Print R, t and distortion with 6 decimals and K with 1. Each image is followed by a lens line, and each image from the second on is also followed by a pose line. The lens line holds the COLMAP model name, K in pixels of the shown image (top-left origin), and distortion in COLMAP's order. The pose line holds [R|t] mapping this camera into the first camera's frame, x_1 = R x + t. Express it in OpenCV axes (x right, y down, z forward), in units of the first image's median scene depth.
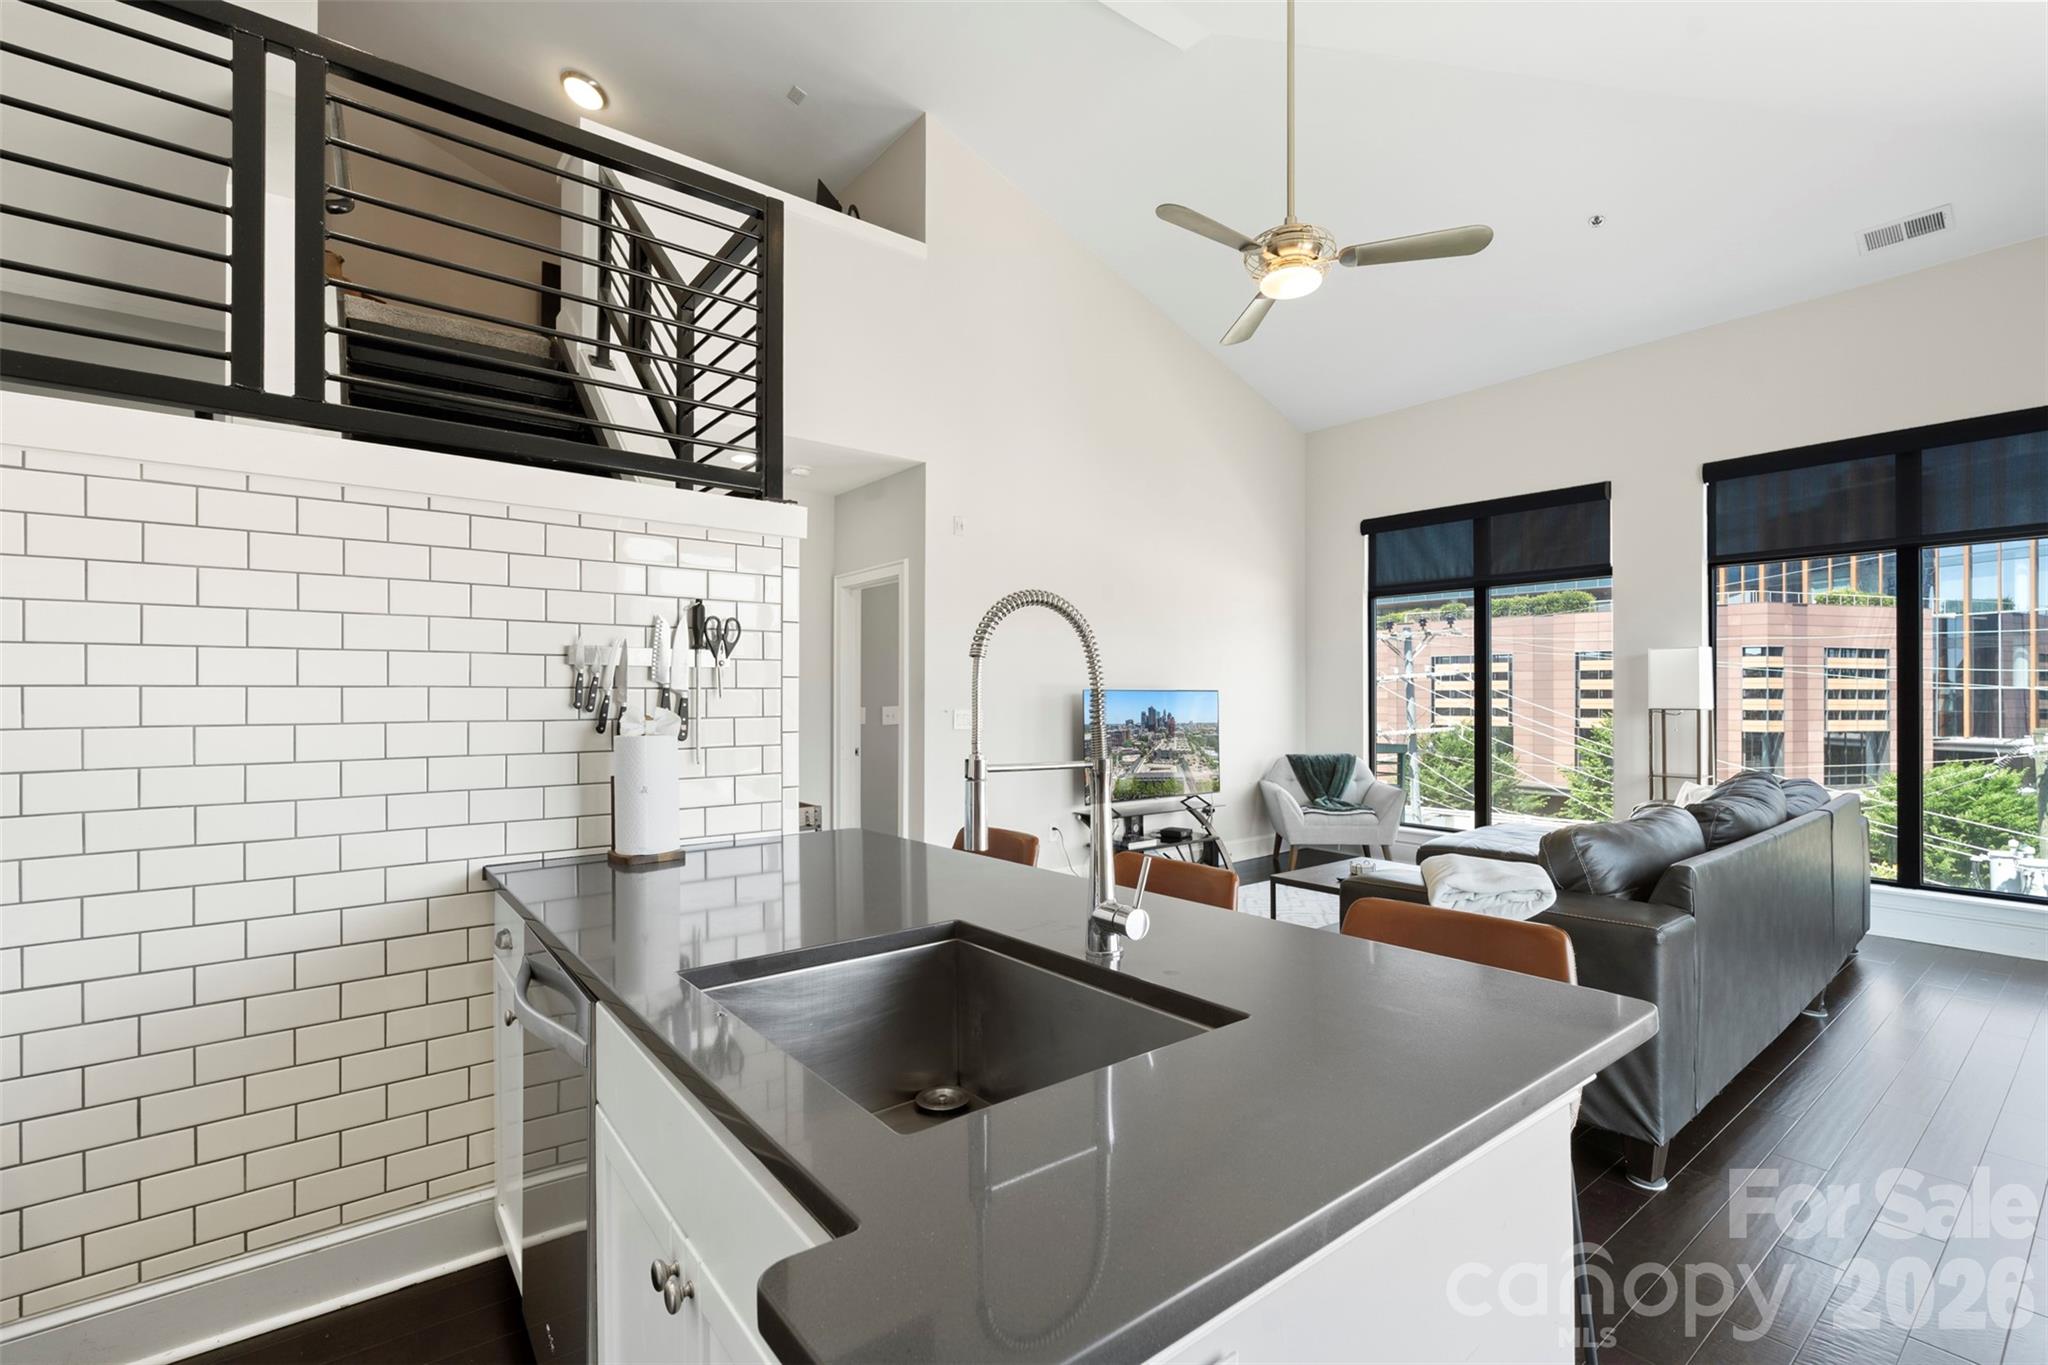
lens RADIAL K [[908.9, 0, 1031.3], [0, 908.9, 687.3], [0, 0, 1]] dist [-0.002794, 0.000179]
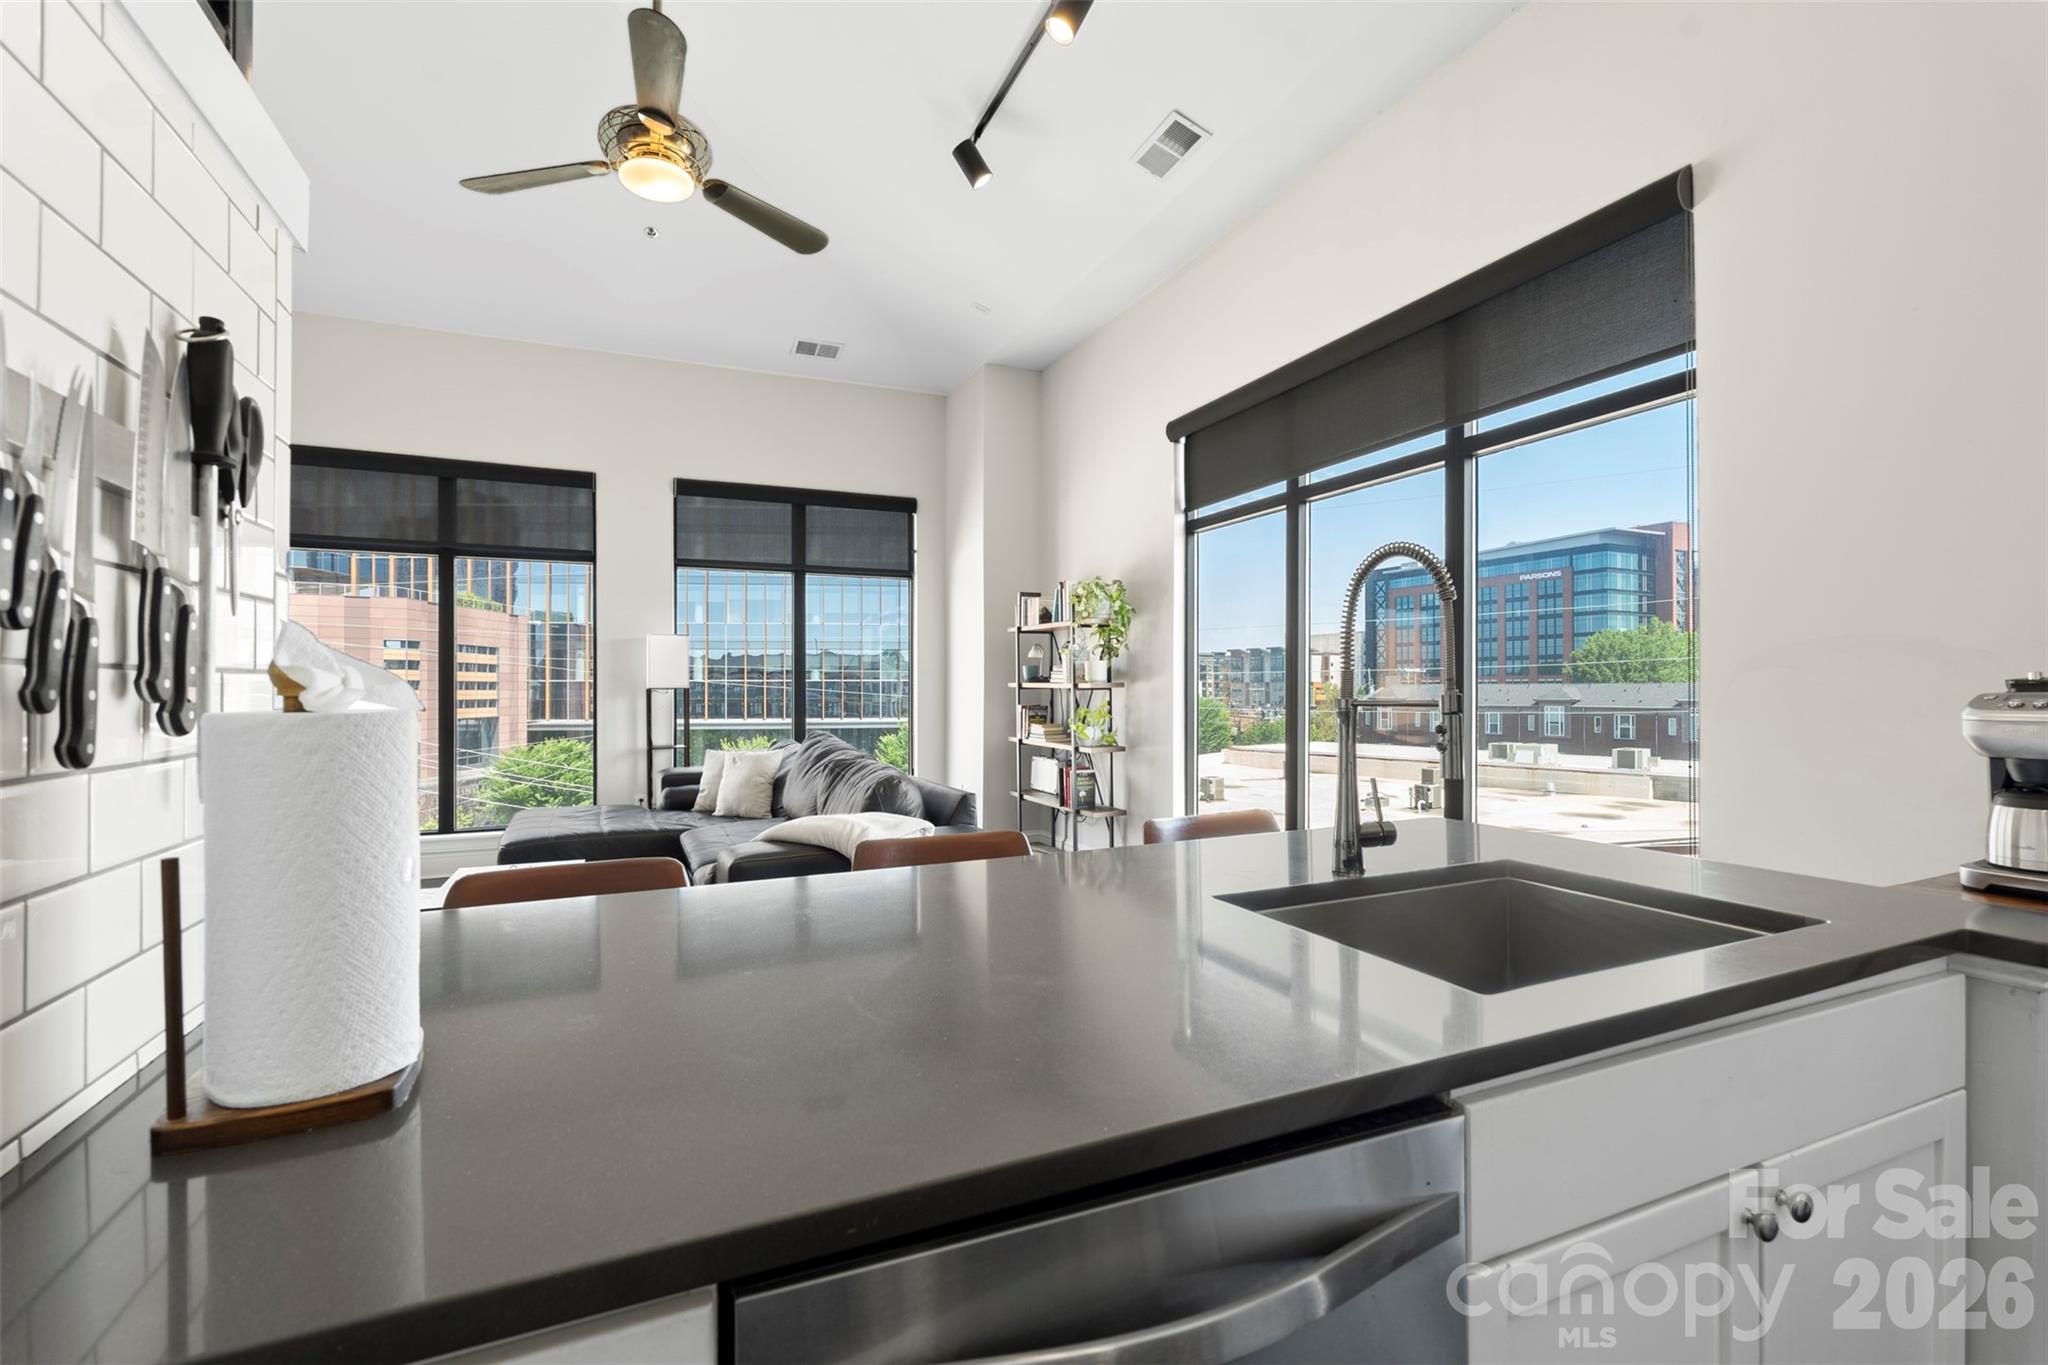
lens RADIAL K [[905.1, 0, 1033.7], [0, 905.1, 683.1], [0, 0, 1]] dist [-0.001844, -0.000097]
pose [[0.246240, 0.003792, 0.969201, -0.232524], [-0.007446, 0.999970, -0.002021, 0.013411], [-0.969180, -0.006720, 0.246261, 0.228707]]
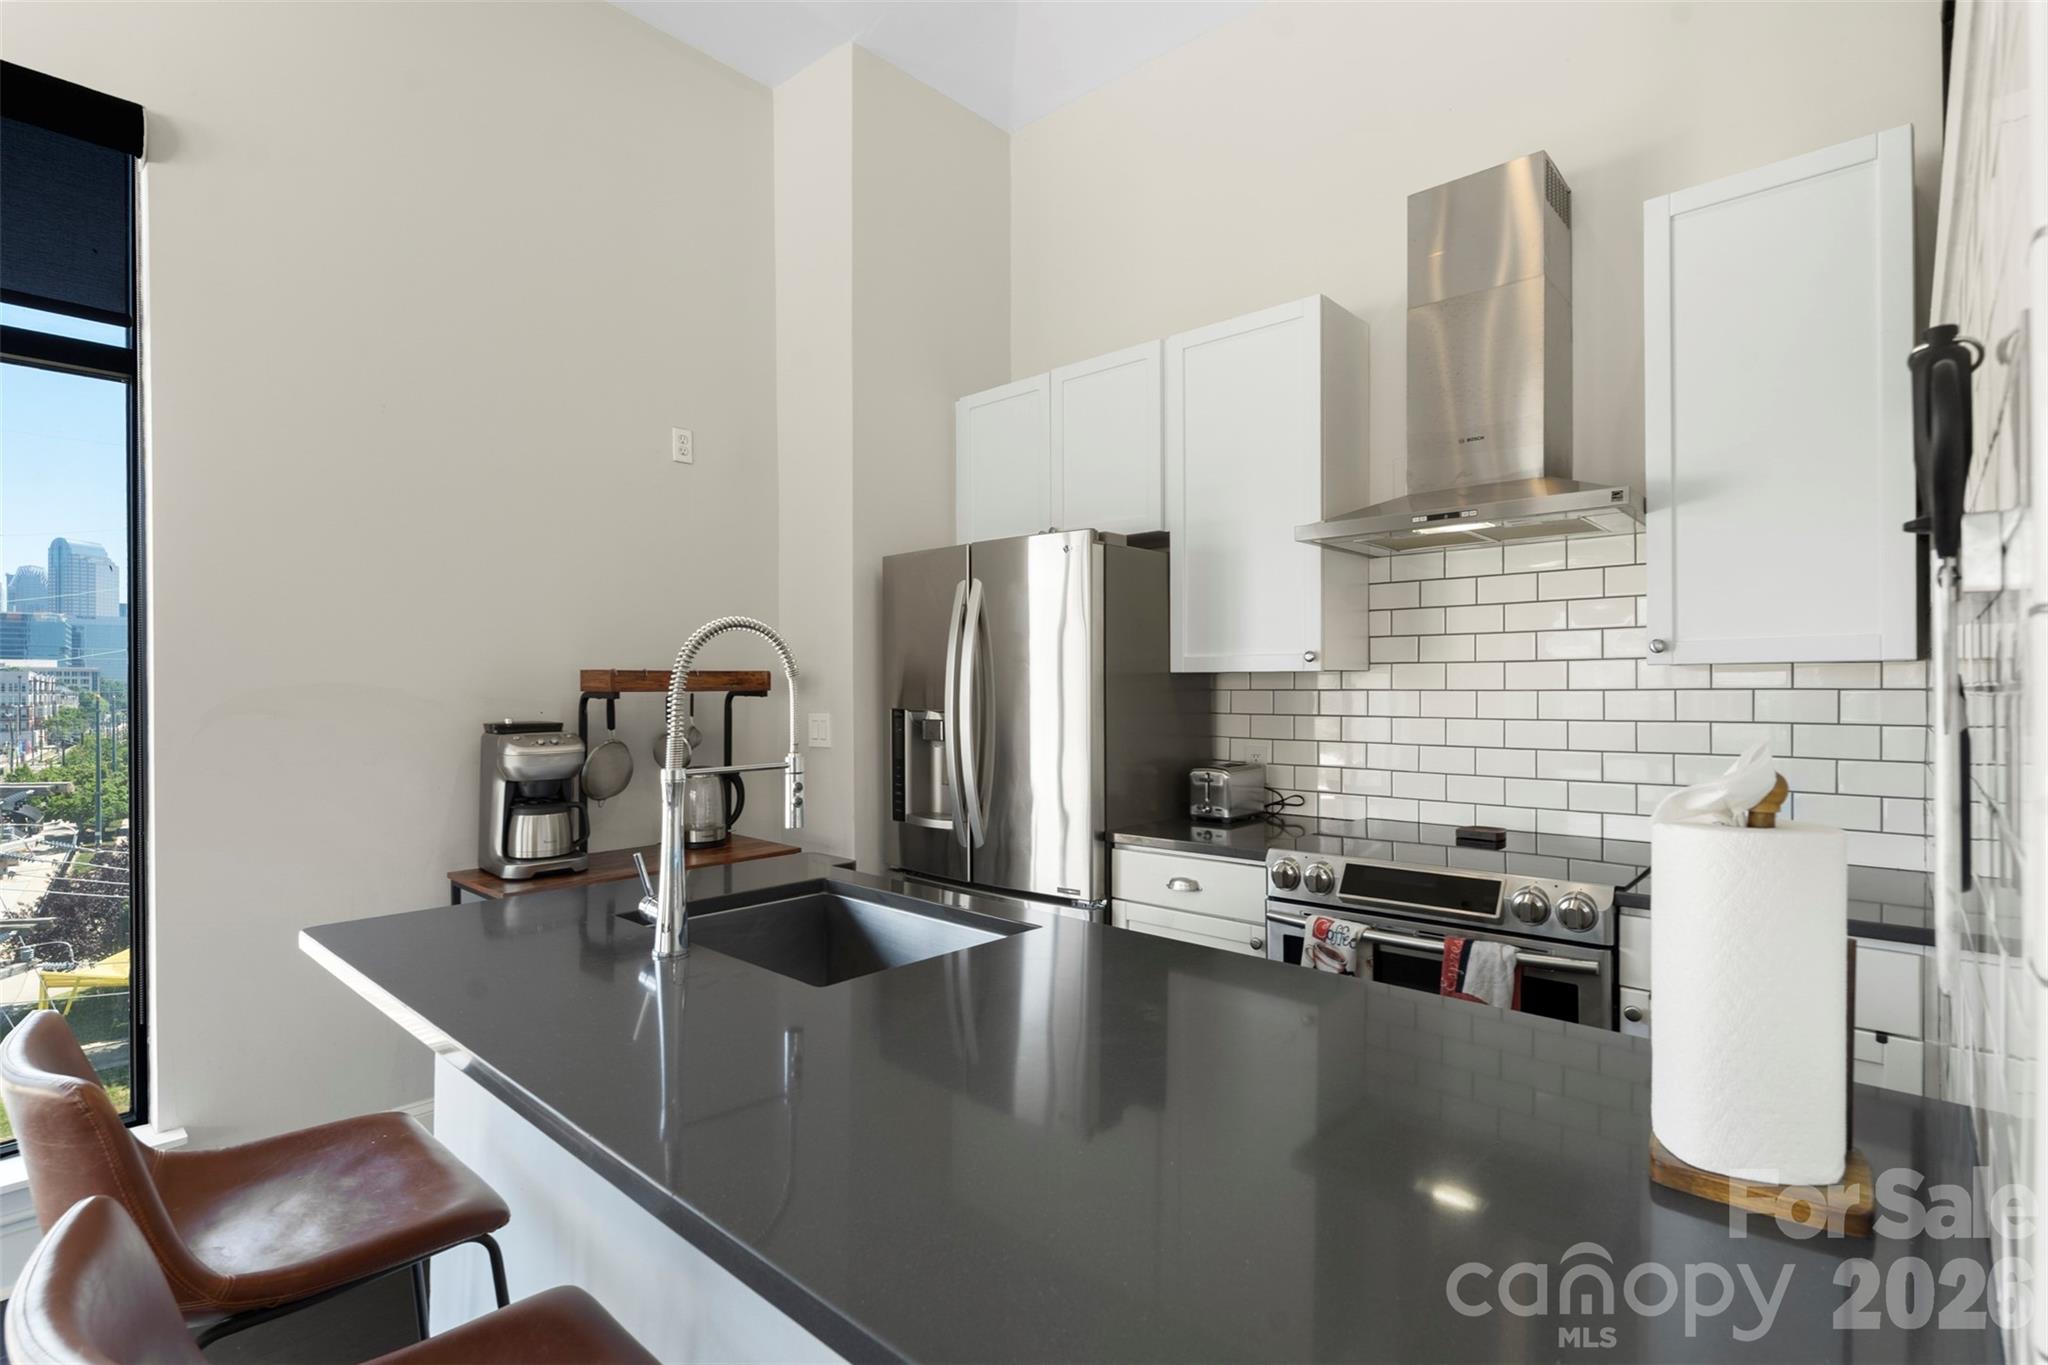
lens RADIAL K [[974.9, 0, 1025.9], [0, 974.9, 688.8], [0, 0, 1]] dist [-0.002292, -0.000493]
pose [[-0.985224, 0.003655, -0.171234, -0.029353], [0.005678, 0.999920, -0.011331, 0.000237], [0.171179, -0.012136, -0.985165, 0.456040]]
